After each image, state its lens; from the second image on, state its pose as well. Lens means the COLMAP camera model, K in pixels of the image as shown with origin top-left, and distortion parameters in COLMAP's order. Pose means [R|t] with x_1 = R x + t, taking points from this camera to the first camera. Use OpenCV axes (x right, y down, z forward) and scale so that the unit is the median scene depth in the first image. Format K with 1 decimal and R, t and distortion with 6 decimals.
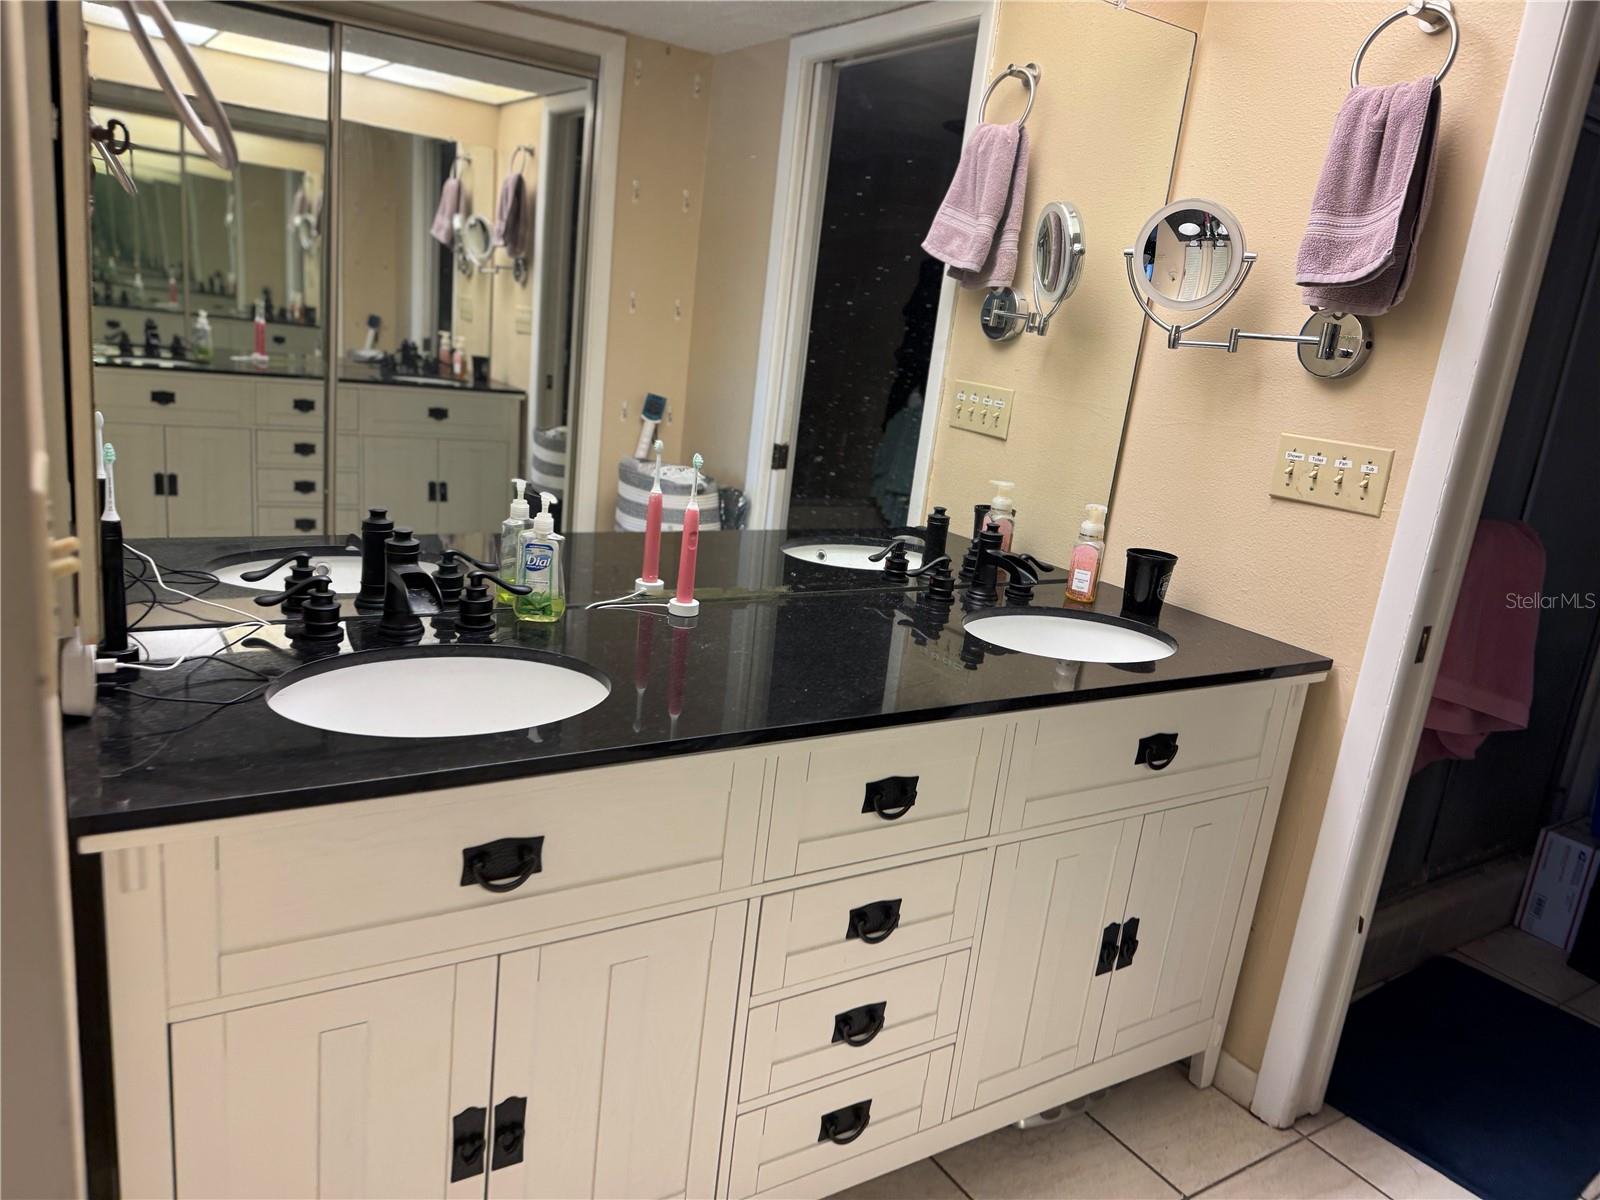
lens RADIAL K [[1130.2, 0, 804.0], [0, 1130.2, 634.2], [0, 0, 1]] dist [0.029099, -0.048806]
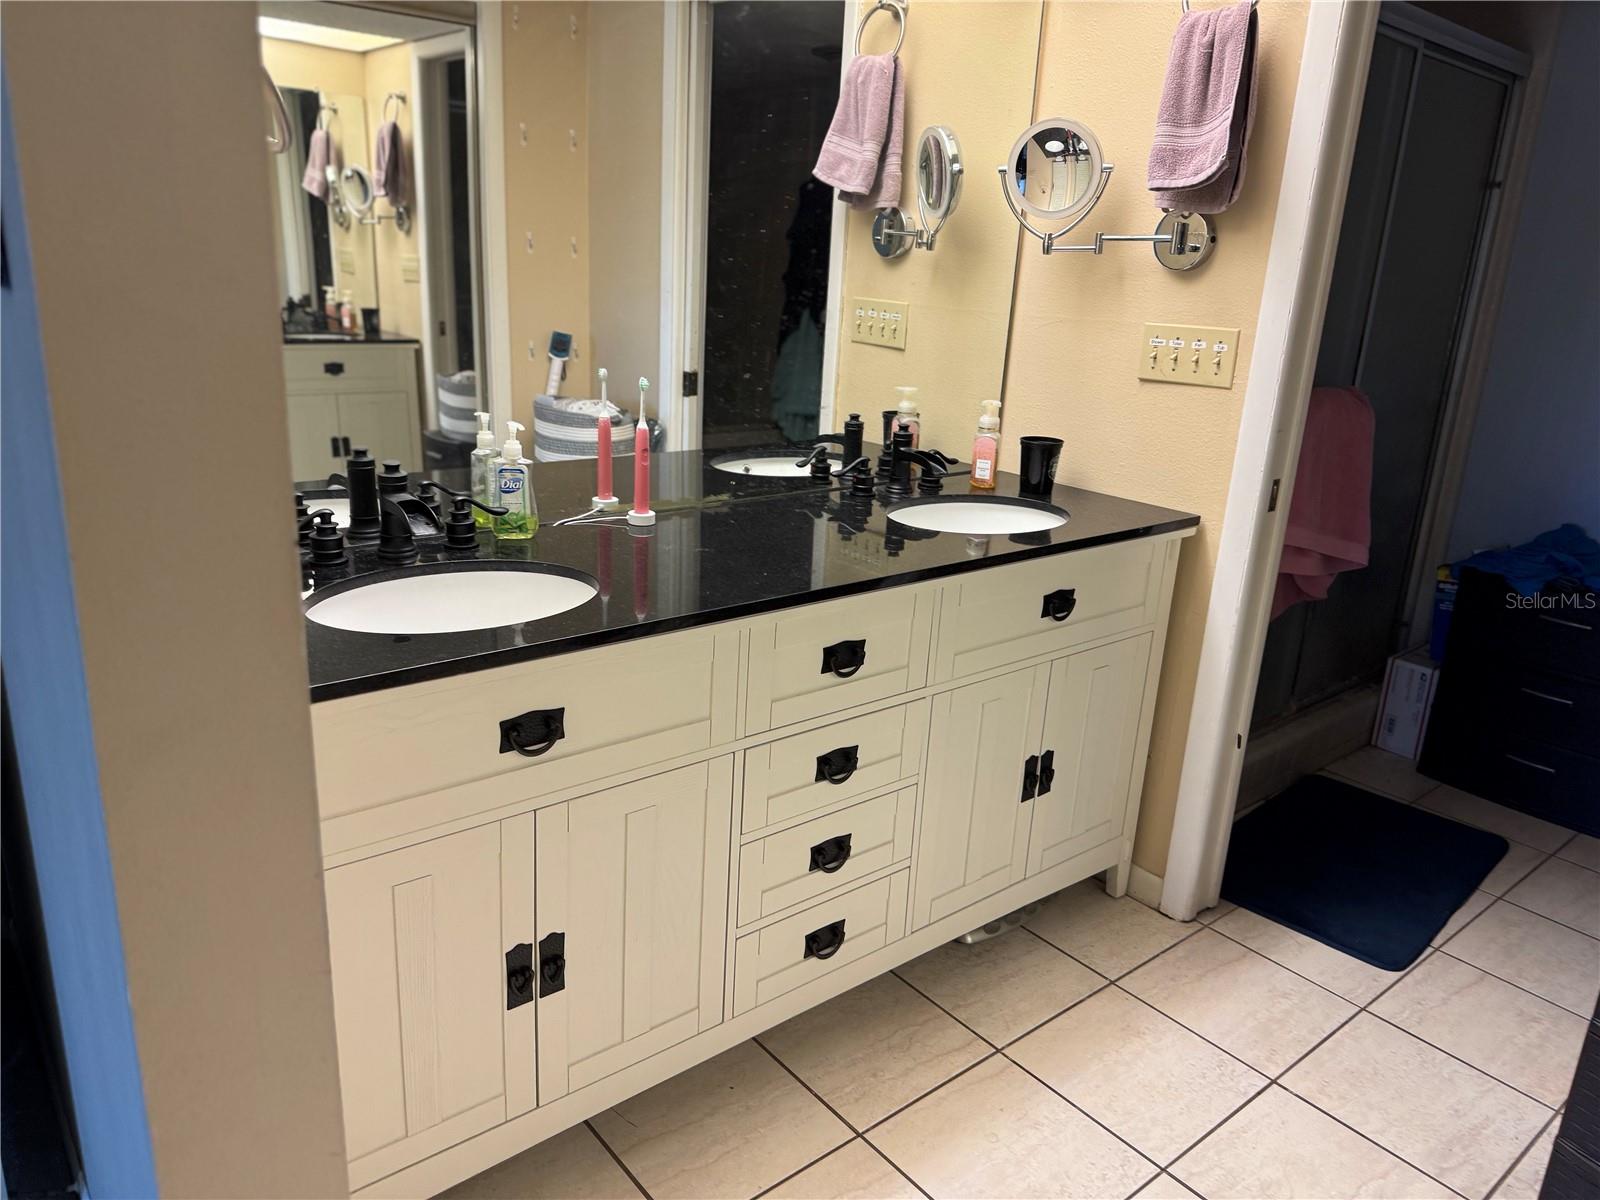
lens RADIAL K [[1109.7, 0, 798.6], [0, 1109.7, 630.0], [0, 0, 1]] dist [0.110794, -0.222573]
pose [[0.992427, -0.092625, 0.080684, -0.043173], [0.087787, 0.994234, 0.061580, 0.028240], [-0.085923, -0.054030, 0.994836, -0.106764]]
